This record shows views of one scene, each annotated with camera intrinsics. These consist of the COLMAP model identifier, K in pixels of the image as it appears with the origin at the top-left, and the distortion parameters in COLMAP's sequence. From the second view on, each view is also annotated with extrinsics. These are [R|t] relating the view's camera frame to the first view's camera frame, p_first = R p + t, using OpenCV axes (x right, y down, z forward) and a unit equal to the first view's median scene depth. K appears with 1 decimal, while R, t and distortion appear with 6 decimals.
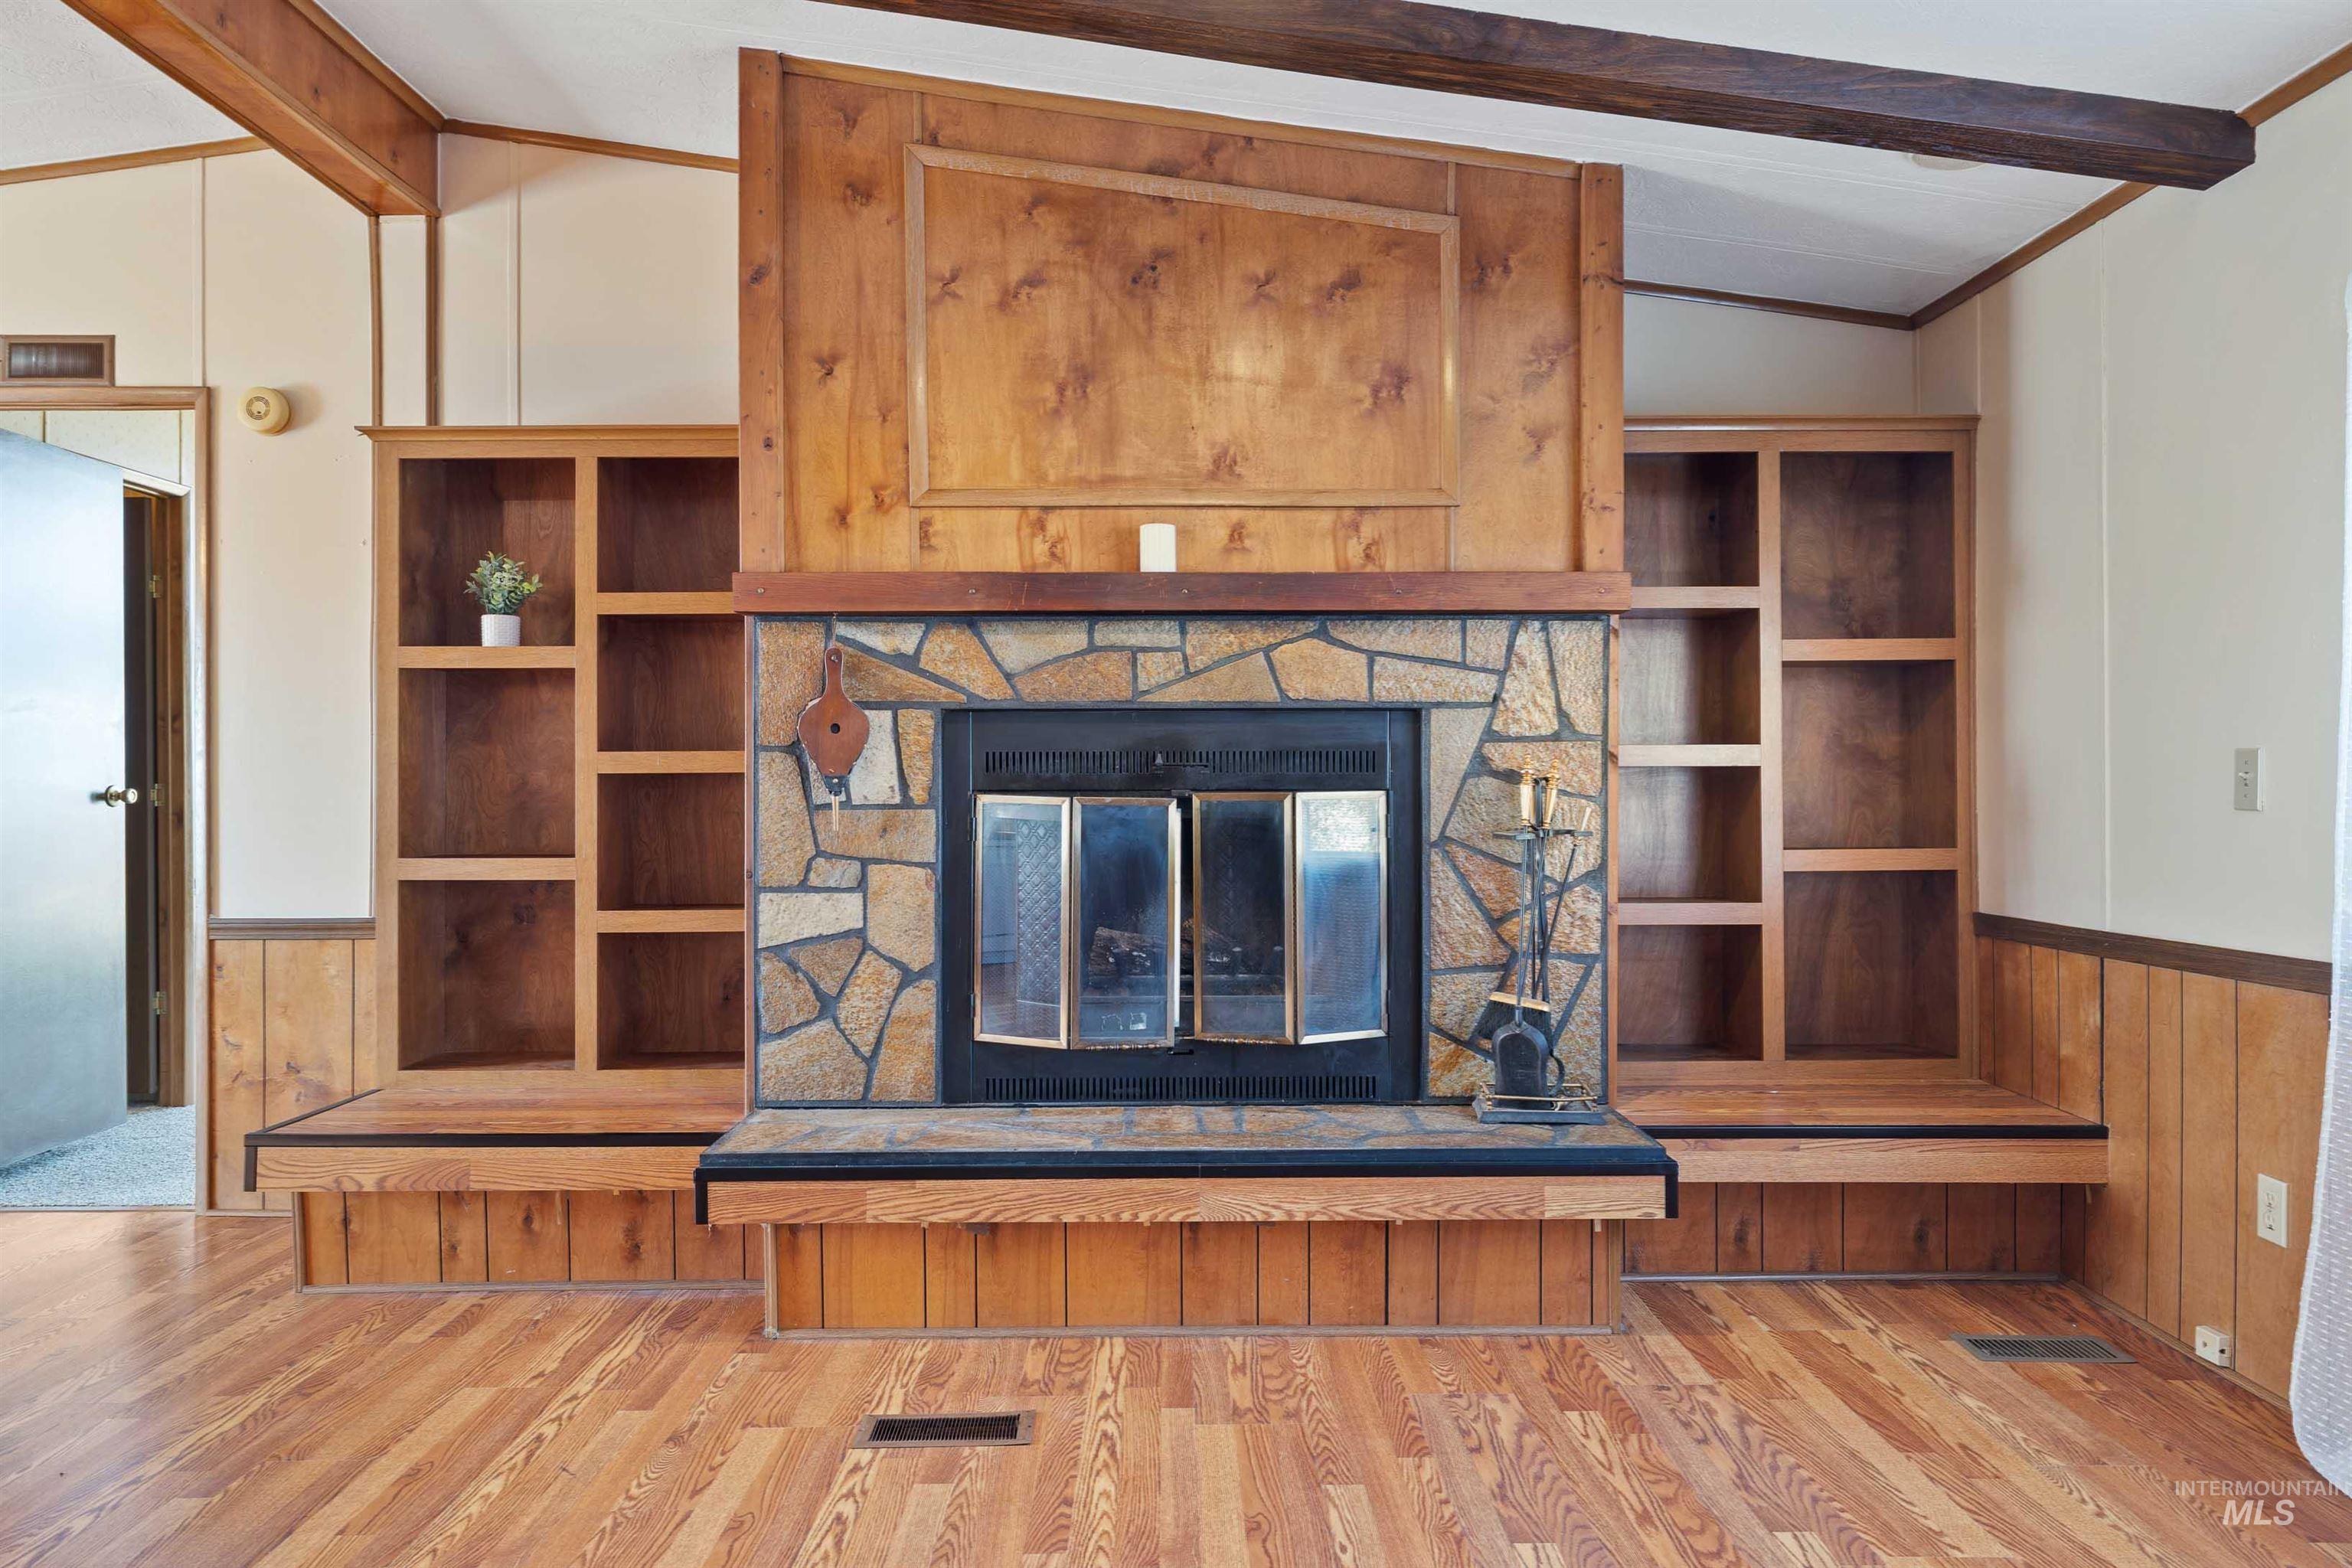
lens RADIAL K [[1501.4, 0, 1176.0], [0, 1501.4, 784.0], [0, 0, 1]] dist [0.003421, -0.000041]
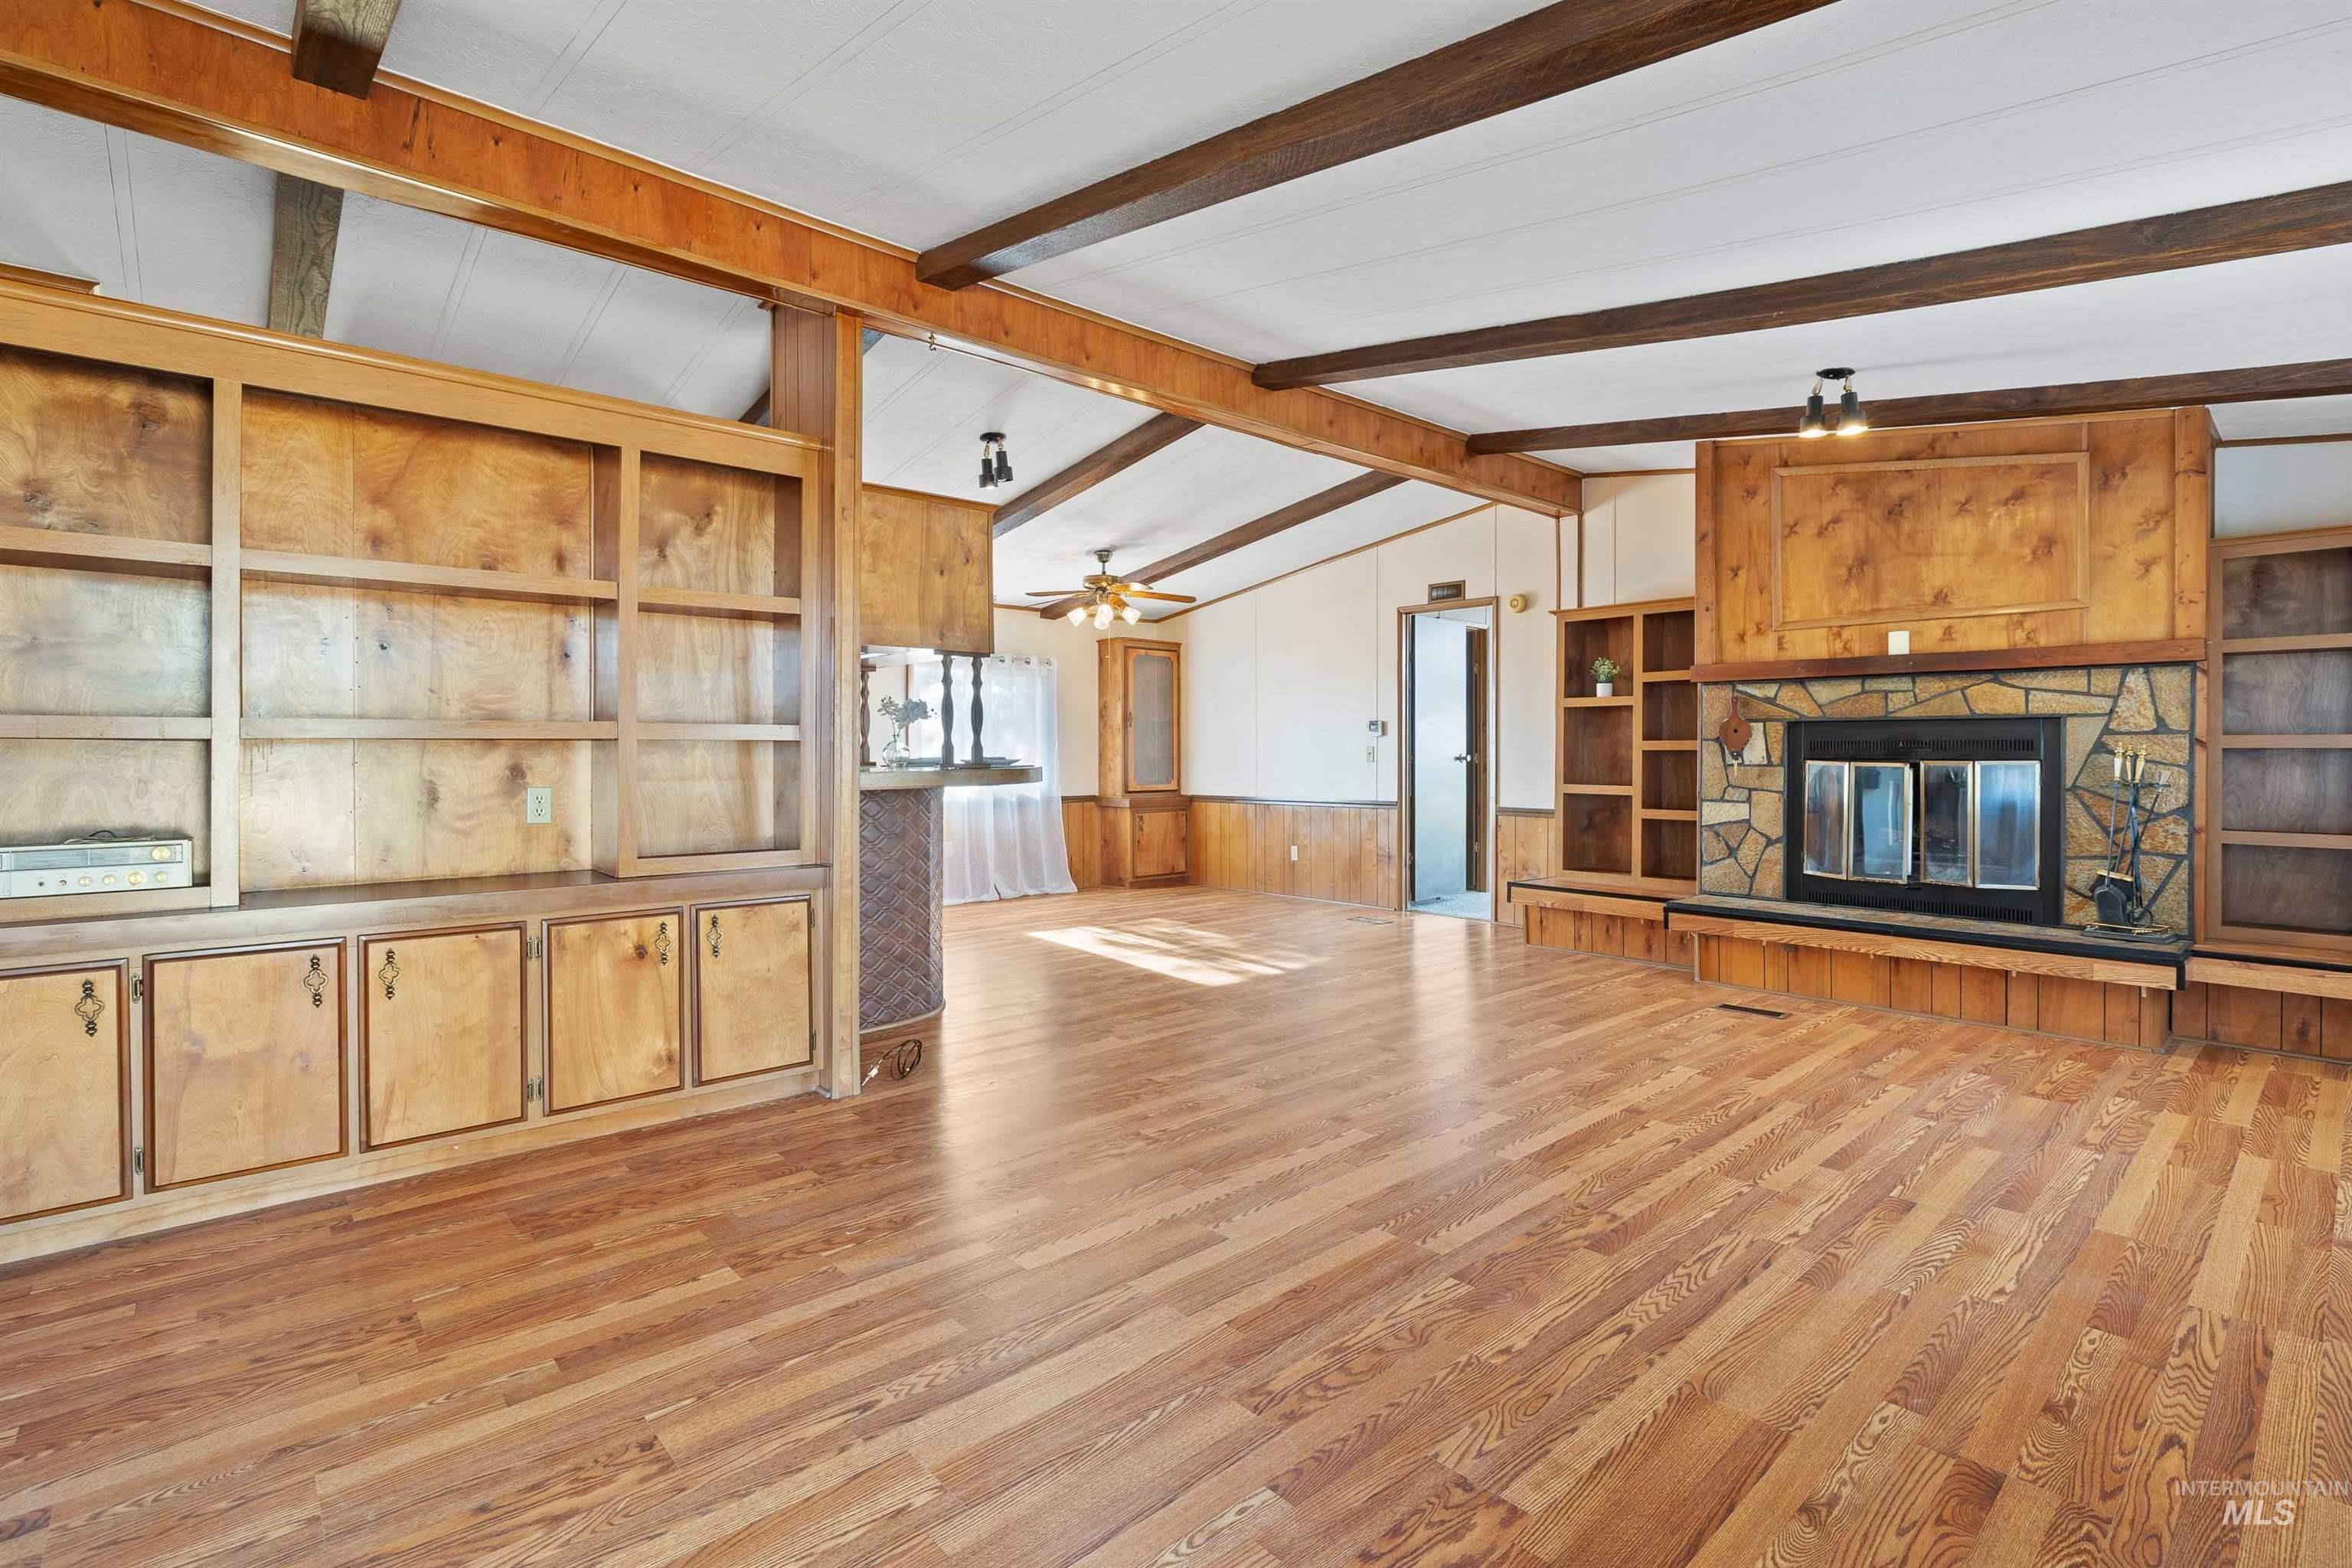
lens RADIAL K [[1077.2, 0, 1179.2], [0, 1077.2, 752.2], [0, 0, 1]] dist [-0.001697, -0.000025]
pose [[0.654525, 0.004717, -0.756025, 0.455922], [-0.005255, 0.999985, 0.001690, -0.003141], [0.756022, 0.002866, 0.654540, -0.712069]]
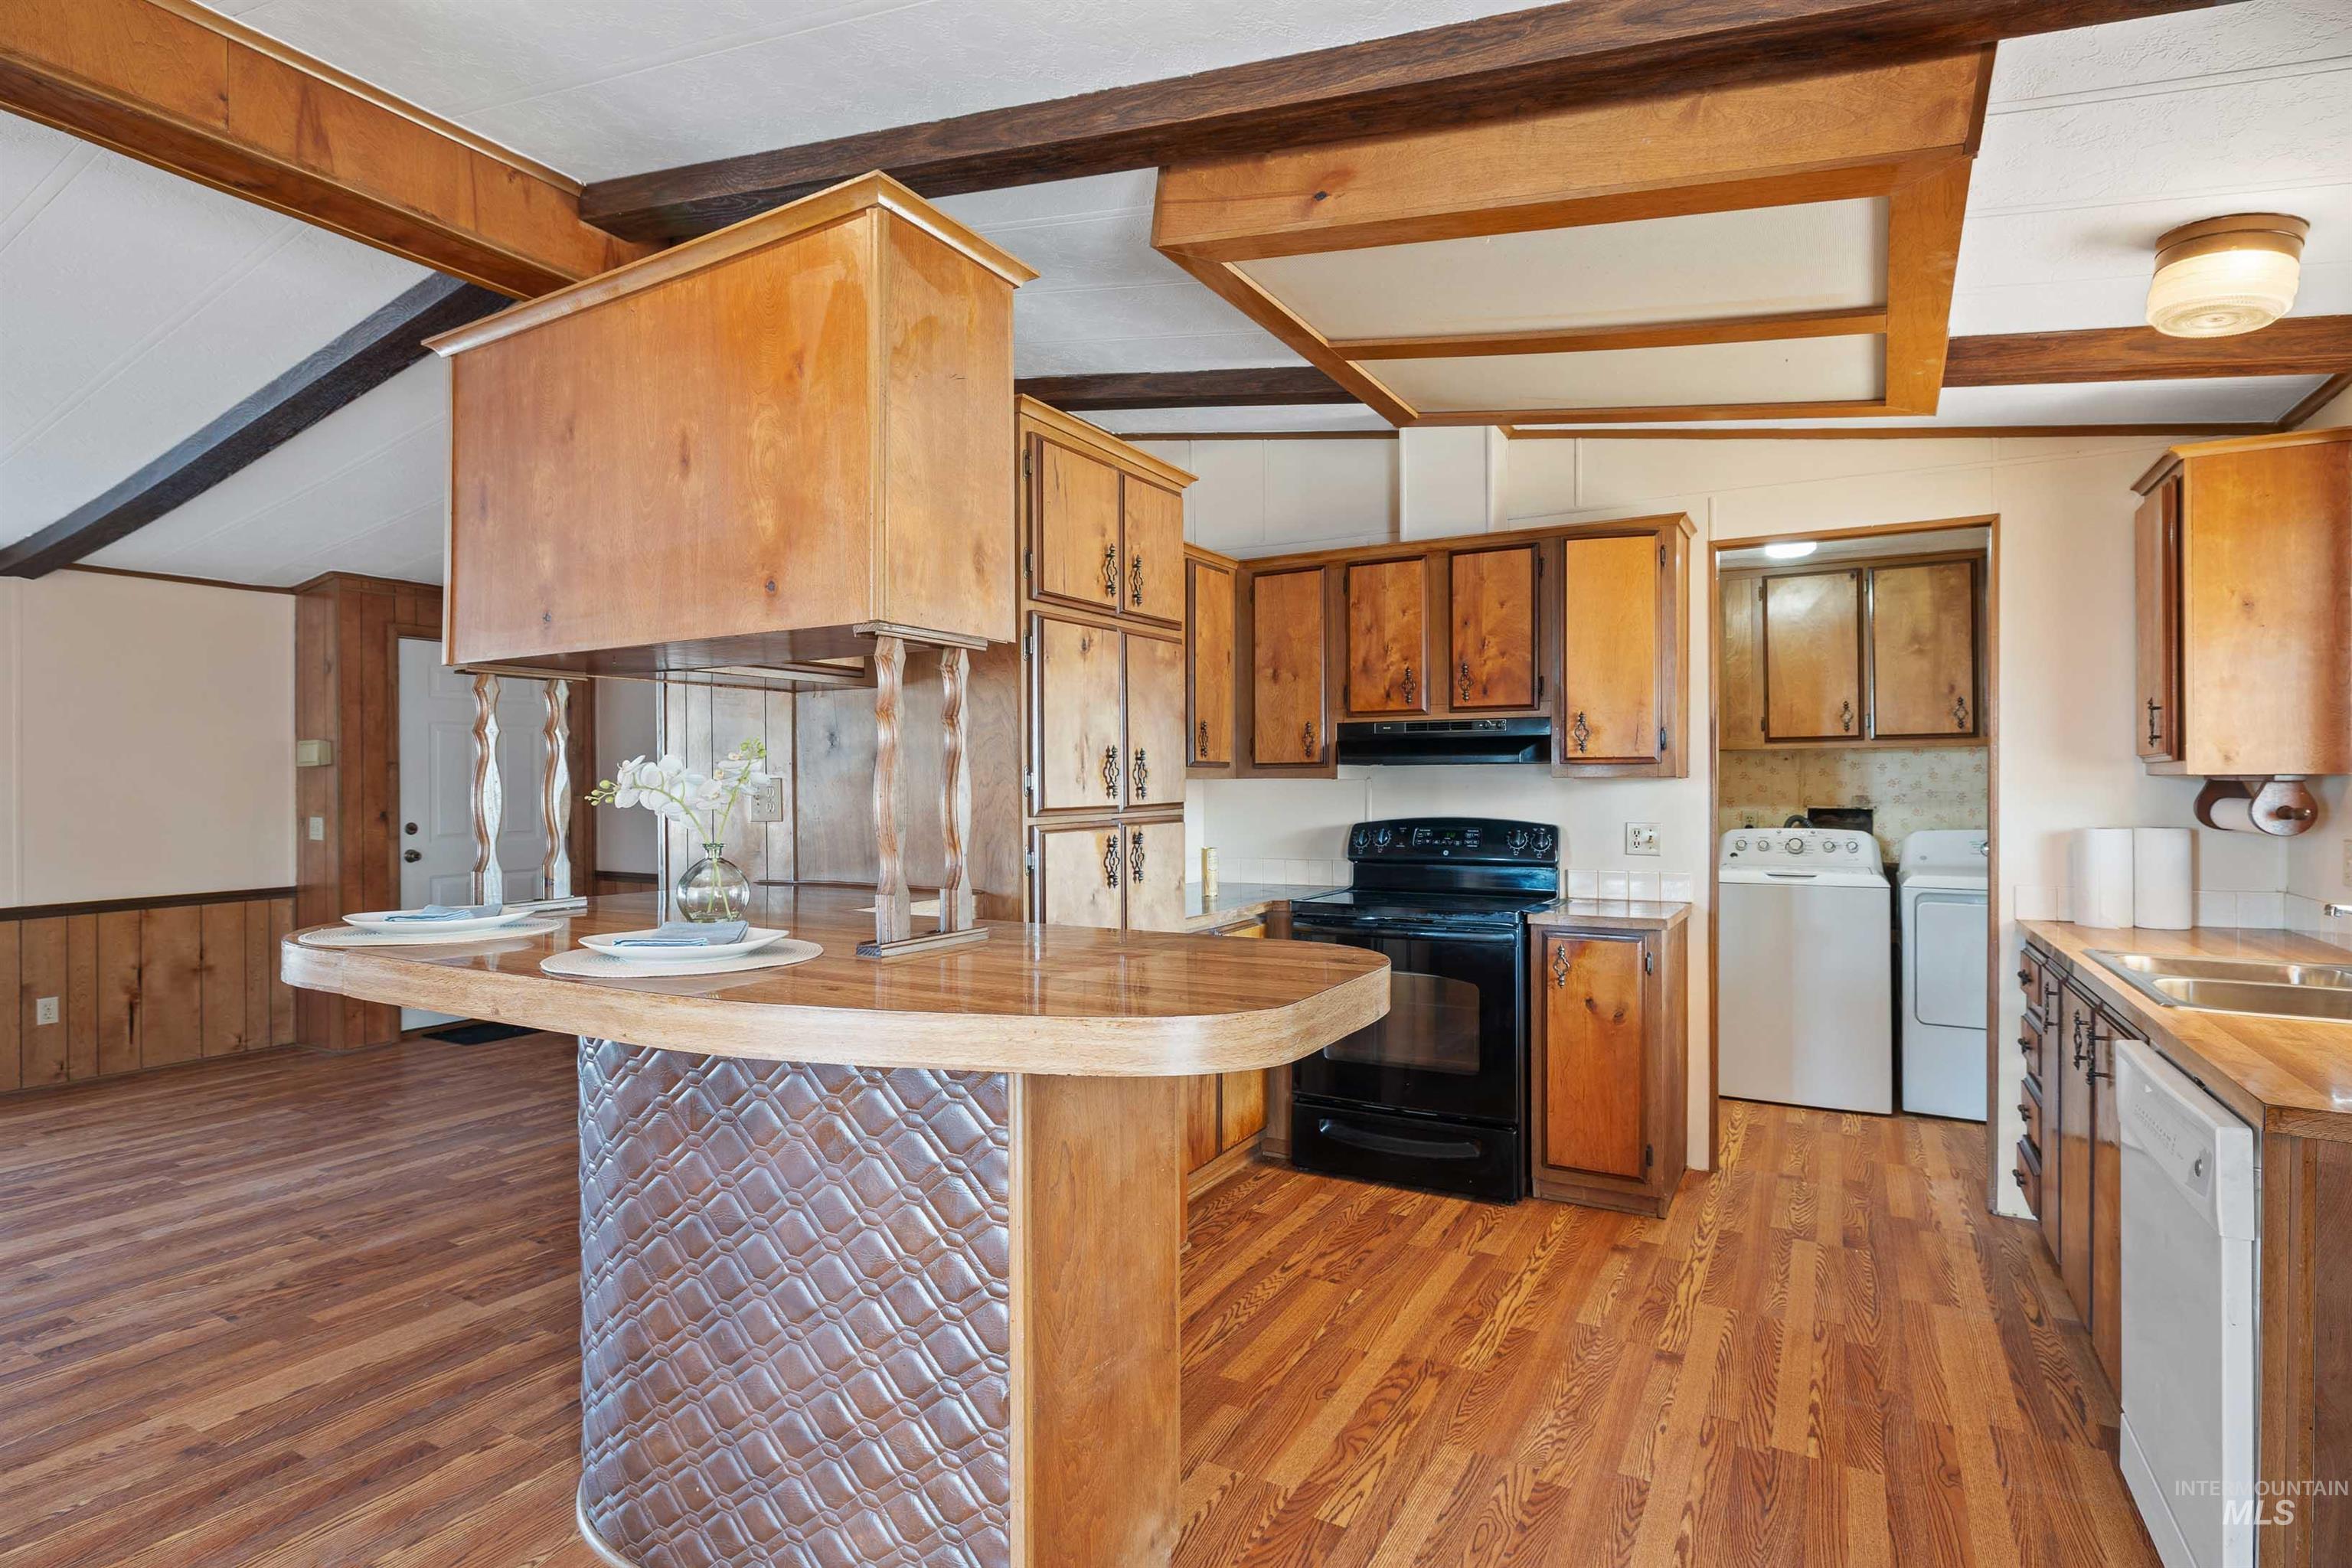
lens RADIAL K [[1171.7, 0, 1183.6], [0, 1171.7, 774.6], [0, 0, 1]] dist [-0.002412, 0.000818]
pose [[-0.860114, 0.011992, 0.509961, -1.470389], [0.011859, 0.999924, -0.003512, -0.055117], [-0.509965, 0.003027, -0.860190, 0.386113]]
